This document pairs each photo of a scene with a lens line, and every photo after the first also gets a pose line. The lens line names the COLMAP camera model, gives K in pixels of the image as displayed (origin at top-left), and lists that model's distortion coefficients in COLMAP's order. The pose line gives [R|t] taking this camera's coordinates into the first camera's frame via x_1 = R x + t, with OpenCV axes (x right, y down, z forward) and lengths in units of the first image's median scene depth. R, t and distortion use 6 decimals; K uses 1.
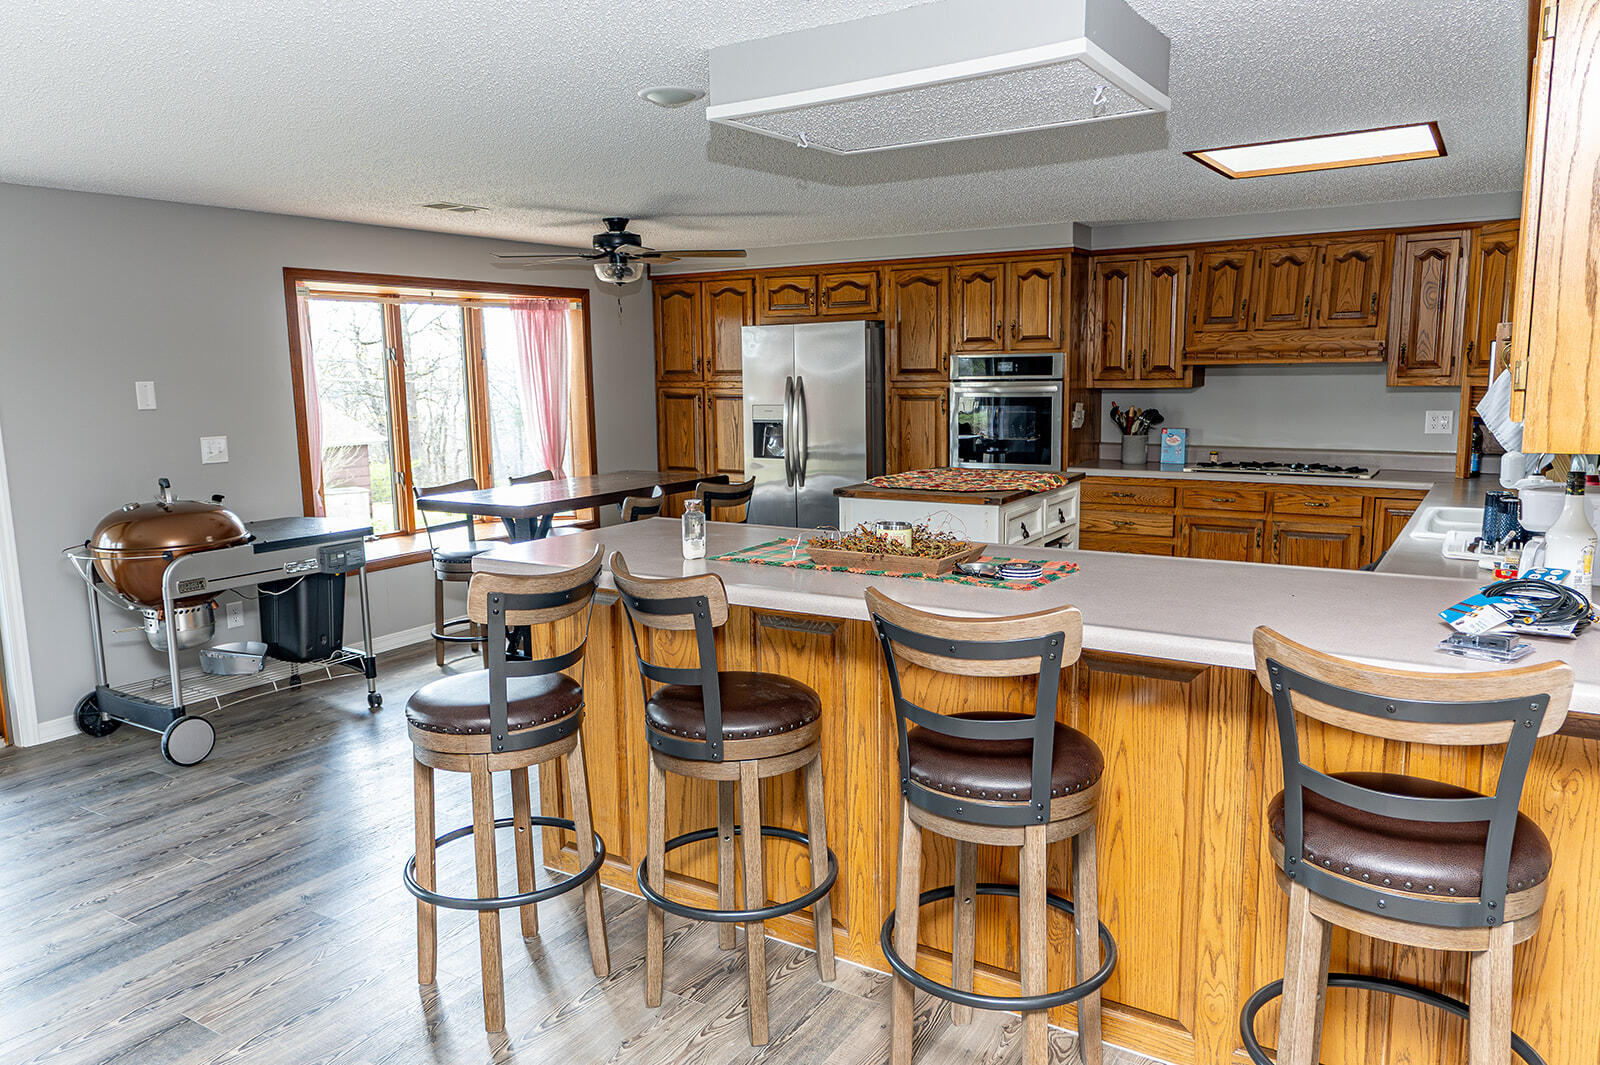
lens RADIAL K [[1123.2, 0, 794.2], [0, 1123.2, 538.7], [0, 0, 1]] dist [0.016647, 0.001469]
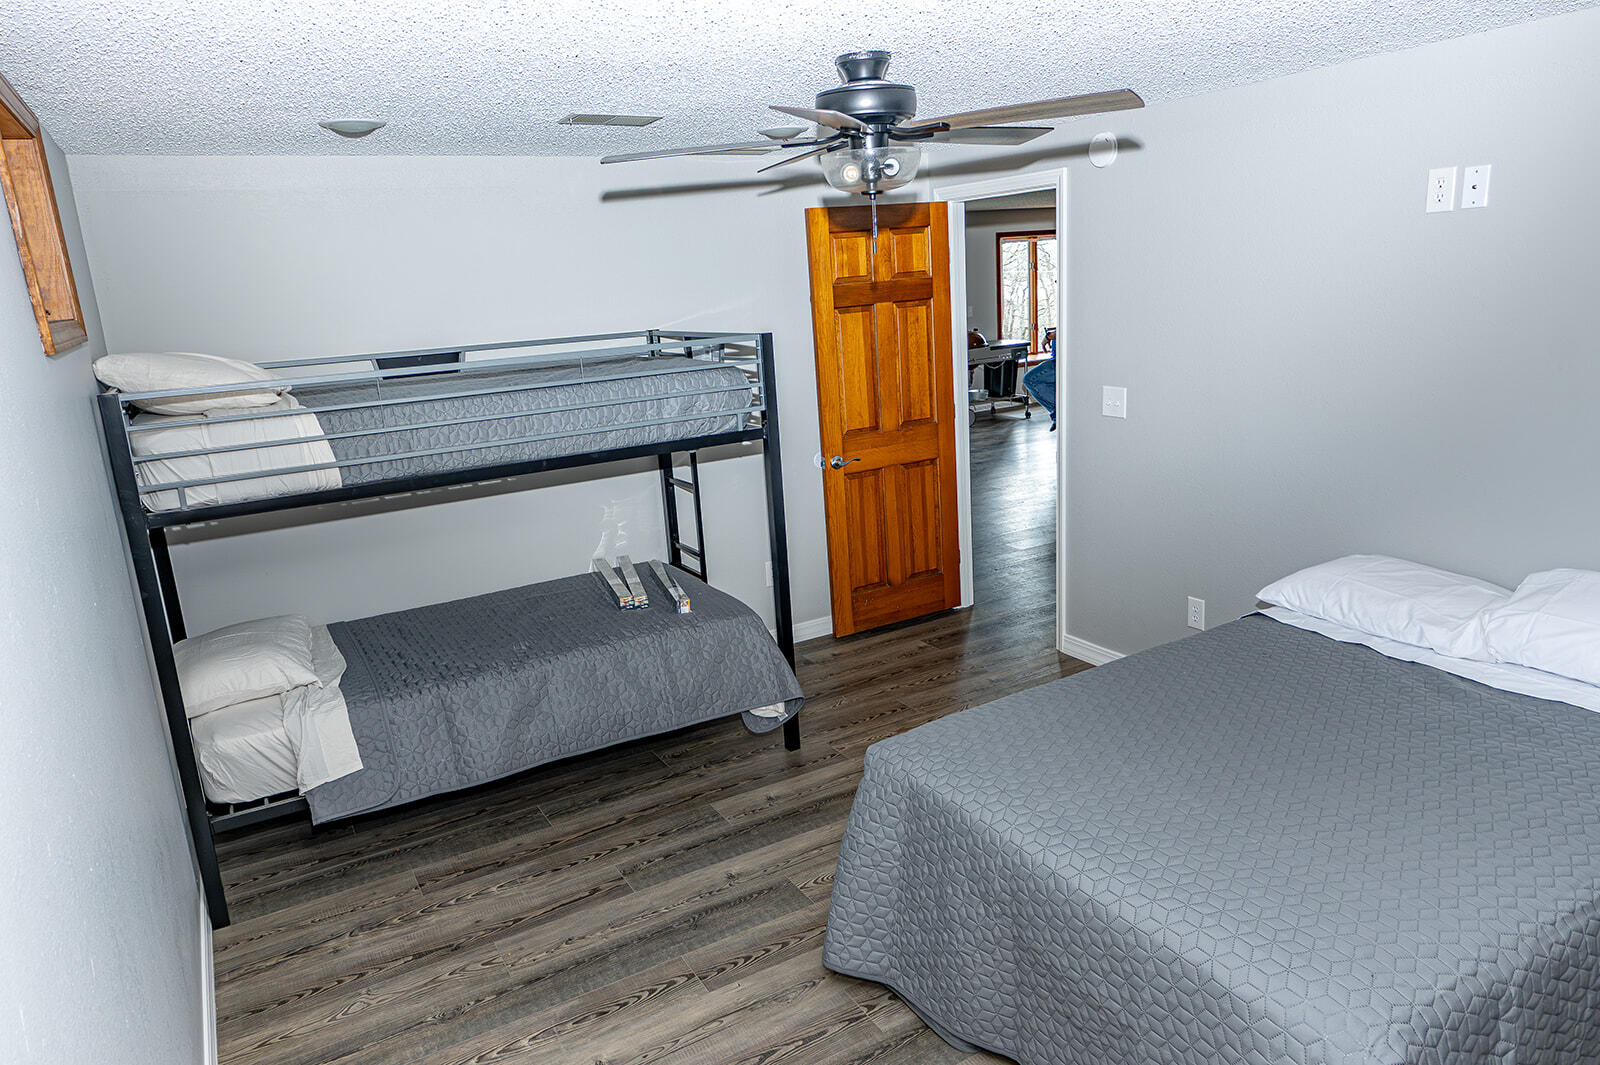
lens RADIAL K [[1061.7, 0, 800.0], [0, 1061.7, 532.5], [0, 0, 1]] dist [0.001040, 0.000074]
pose [[0.883474, 0.075568, -0.462346, 0.240396], [-0.024374, 0.992982, 0.115723, 0.125540], [0.467846, -0.090969, 0.879116, -1.120868]]
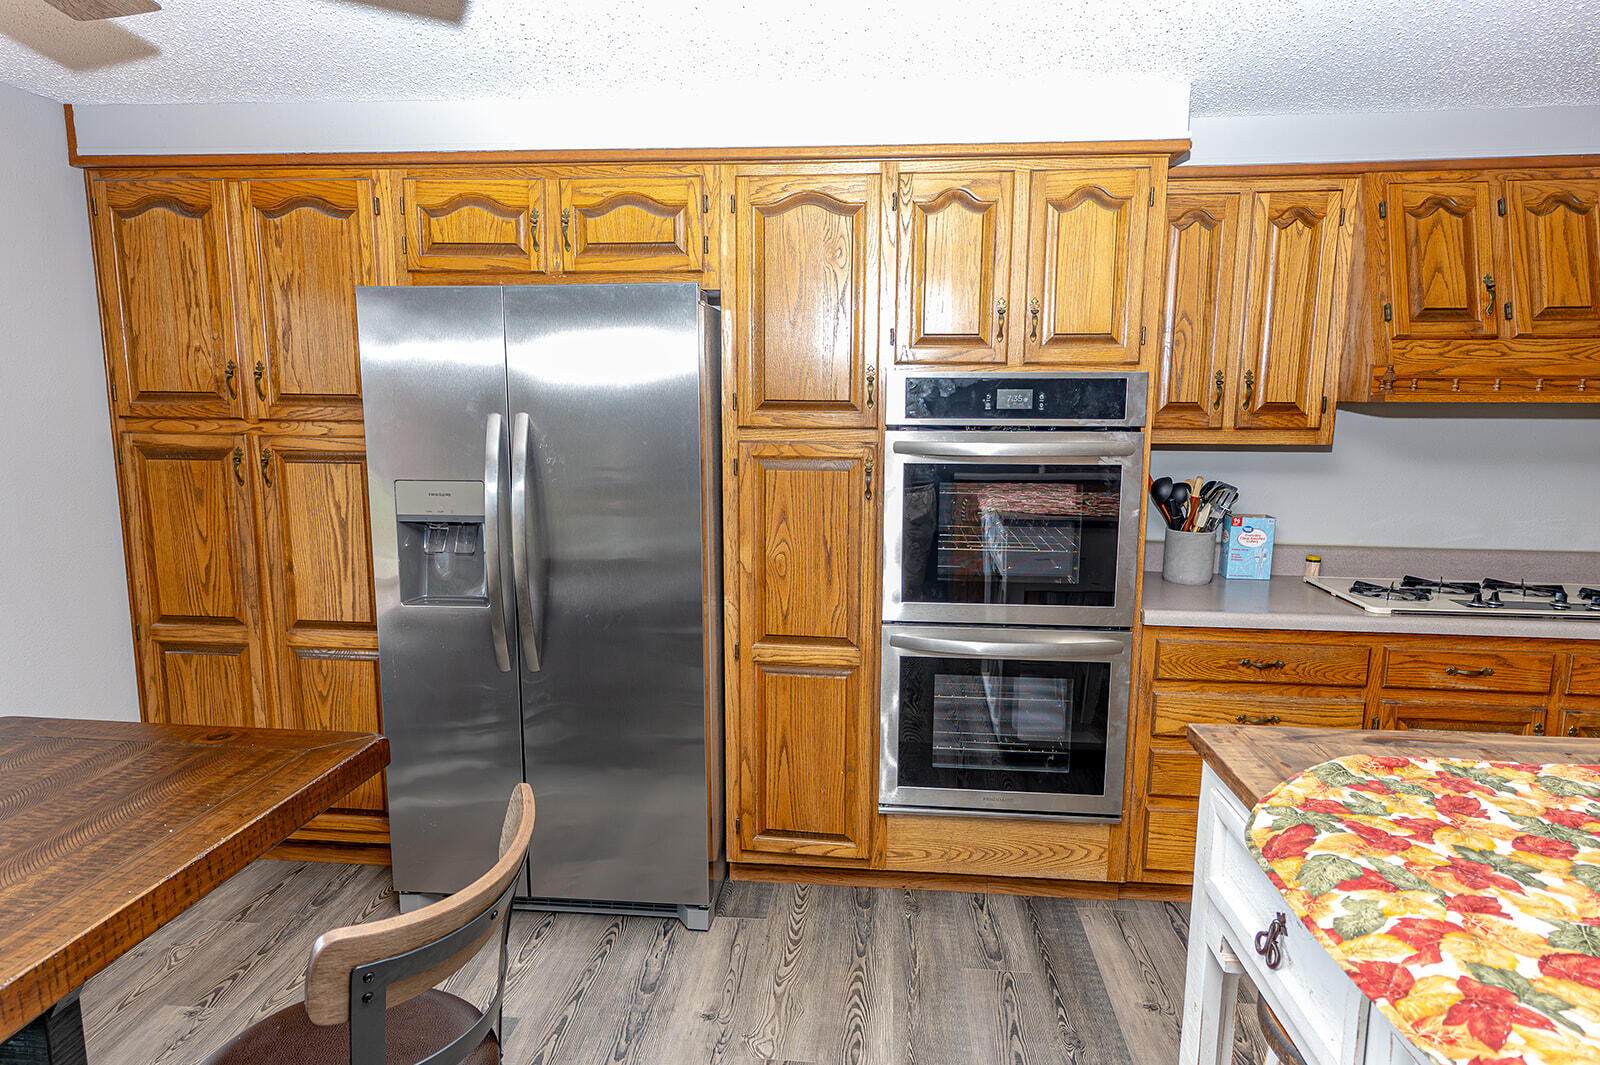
lens RADIAL K [[946.2, 0, 794.1], [0, 946.2, 537.3], [0, 0, 1]] dist [0.012163, 0.002161]
pose [[0.892805, -0.050010, 0.447658, -0.077089], [0.050116, 0.998676, 0.011616, -0.115319], [-0.447646, 0.012064, 0.894129, 0.758920]]
